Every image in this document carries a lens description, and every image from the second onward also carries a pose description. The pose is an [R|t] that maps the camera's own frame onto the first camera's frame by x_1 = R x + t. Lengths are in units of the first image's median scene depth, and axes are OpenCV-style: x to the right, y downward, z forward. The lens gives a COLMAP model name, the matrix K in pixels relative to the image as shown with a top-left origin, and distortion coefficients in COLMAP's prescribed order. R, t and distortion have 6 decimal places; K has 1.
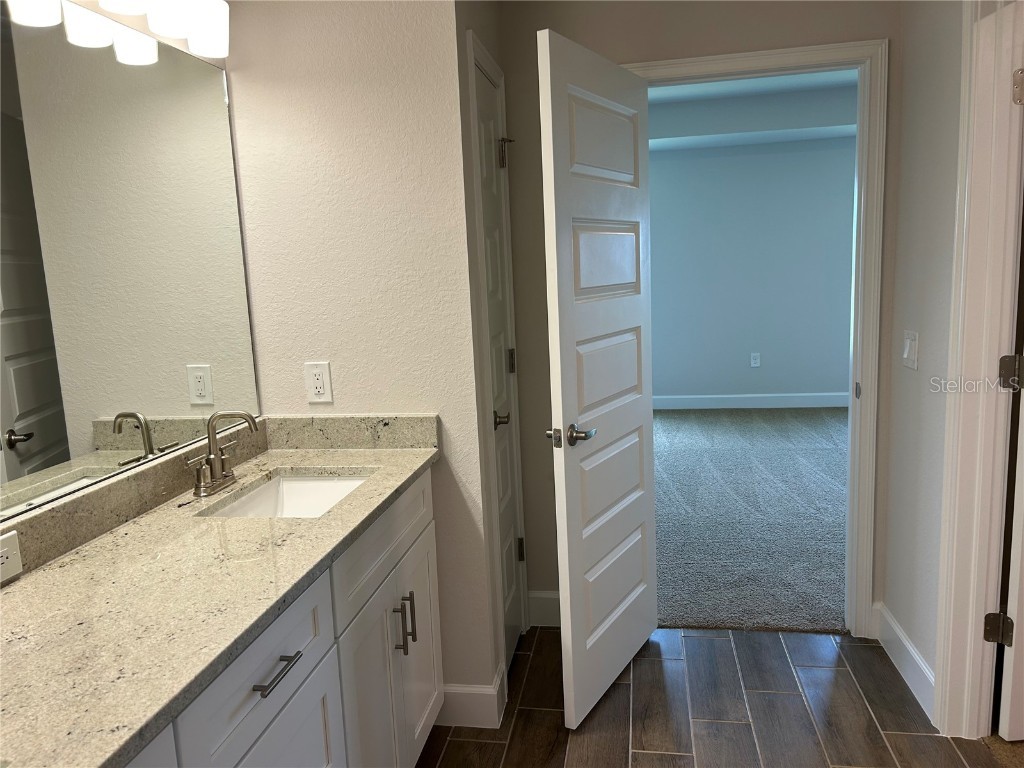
lens RADIAL K [[801.5, 0, 509.9], [0, 801.5, 399.1], [0, 0, 1]] dist [-0.007042, 0.054032]
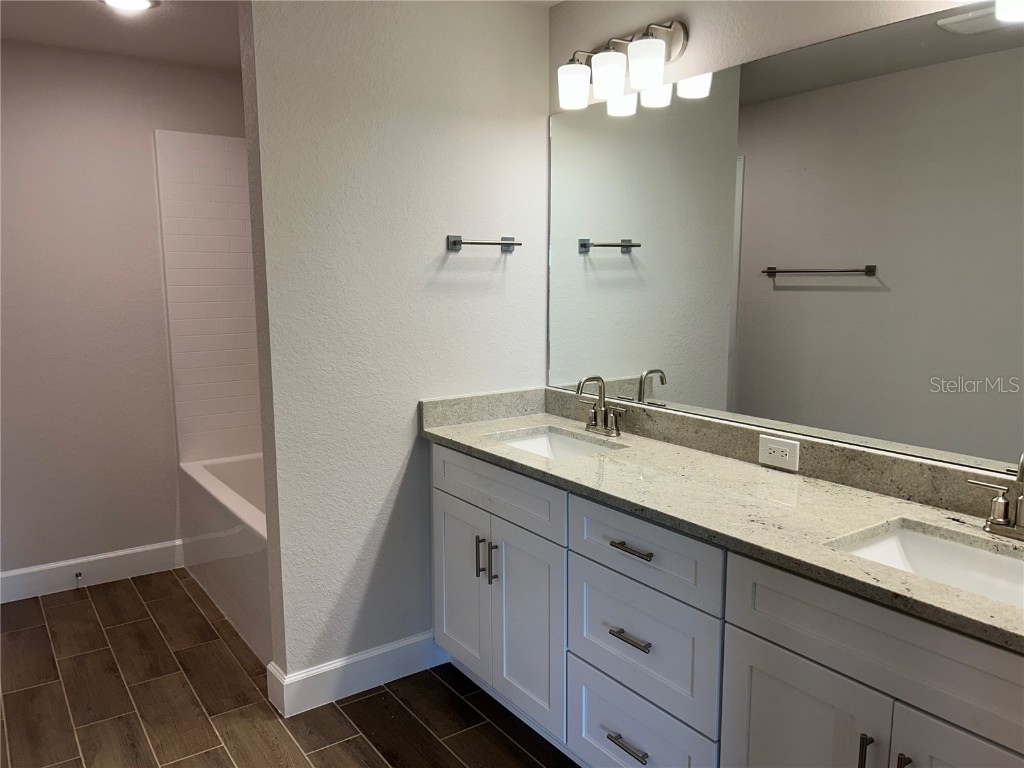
lens RADIAL K [[768.2, 0, 502.1], [0, 768.2, 389.3], [0, 0, 1]] dist [0.097298, -0.124805]
pose [[-0.719765, 0.154275, -0.676859, 0.637186], [-0.079871, 0.950117, 0.301493, -0.276703], [0.689608, 0.271065, -0.671539, 1.374407]]
